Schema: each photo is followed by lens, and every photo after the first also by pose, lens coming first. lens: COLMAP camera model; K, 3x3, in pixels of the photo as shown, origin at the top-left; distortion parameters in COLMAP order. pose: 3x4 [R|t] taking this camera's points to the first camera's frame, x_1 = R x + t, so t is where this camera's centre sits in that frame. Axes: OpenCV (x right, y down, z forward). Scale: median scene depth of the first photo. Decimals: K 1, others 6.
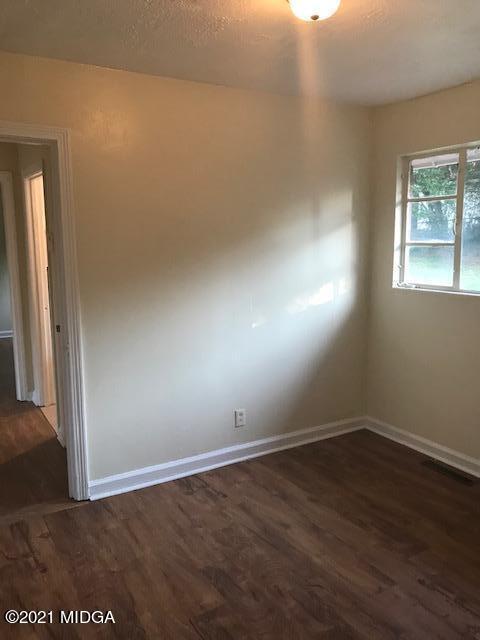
lens RADIAL K [[526.3, 0, 238.9], [0, 526.3, 320.4], [0, 0, 1]] dist [0.012014, -0.001942]
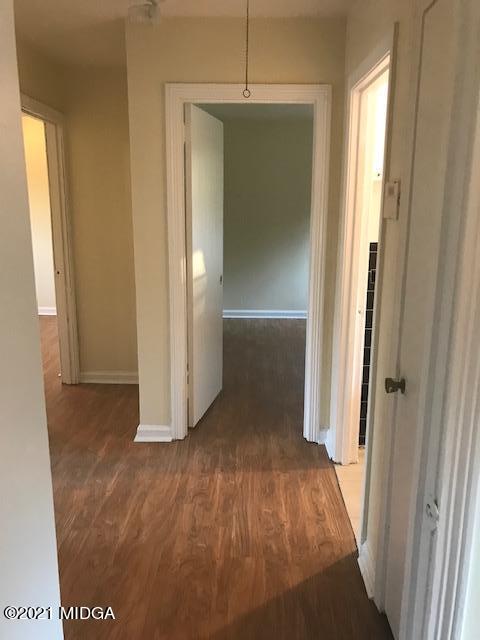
lens RADIAL K [[526.3, 0, 239.3], [0, 526.3, 318.9], [0, 0, 1]] dist [0.012014, -0.001942]
pose [[0.846386, 0.120914, -0.518662, -0.123086], [-0.091100, 0.992402, 0.082694, -0.038699], [0.524721, -0.022741, 0.850971, 0.299049]]
